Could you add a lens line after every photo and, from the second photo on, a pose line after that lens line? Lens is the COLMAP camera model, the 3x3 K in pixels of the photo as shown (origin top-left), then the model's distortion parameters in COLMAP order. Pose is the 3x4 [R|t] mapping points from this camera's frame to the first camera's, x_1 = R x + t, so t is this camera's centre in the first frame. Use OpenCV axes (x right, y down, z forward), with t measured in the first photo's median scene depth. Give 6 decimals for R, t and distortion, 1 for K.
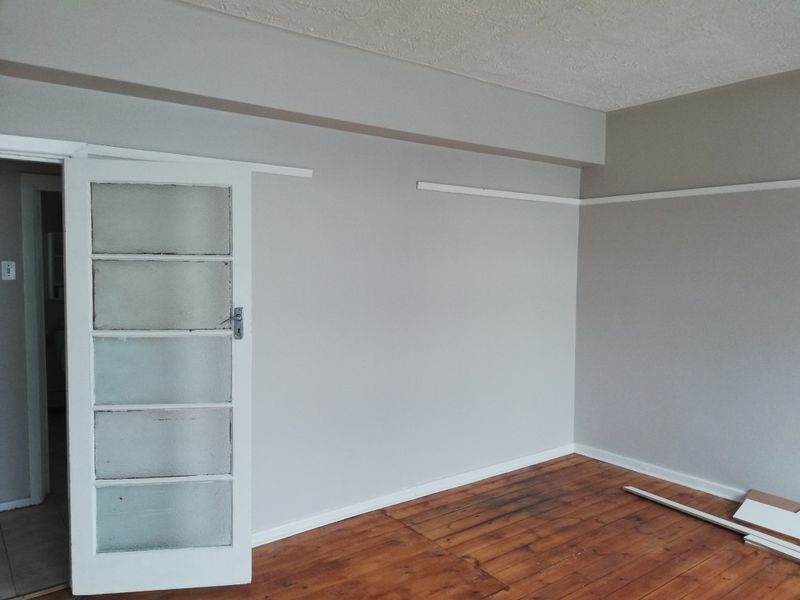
lens RADIAL K [[596.5, 0, 401.9], [0, 596.5, 296.3], [0, 0, 1]] dist [0.010263, -0.017156]
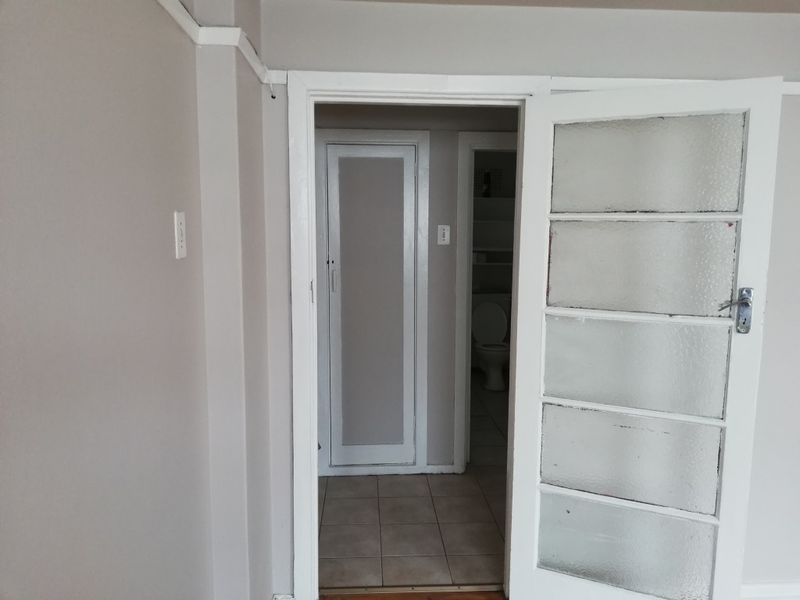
lens RADIAL K [[596.5, 0, 399.3], [0, 596.5, 302.1], [0, 0, 1]] dist [0.010263, -0.017156]
pose [[0.822788, 0.066450, -0.564450, -0.214514], [-0.029990, 0.996834, 0.073637, -0.004098], [0.567556, -0.043660, 0.822176, 0.200776]]
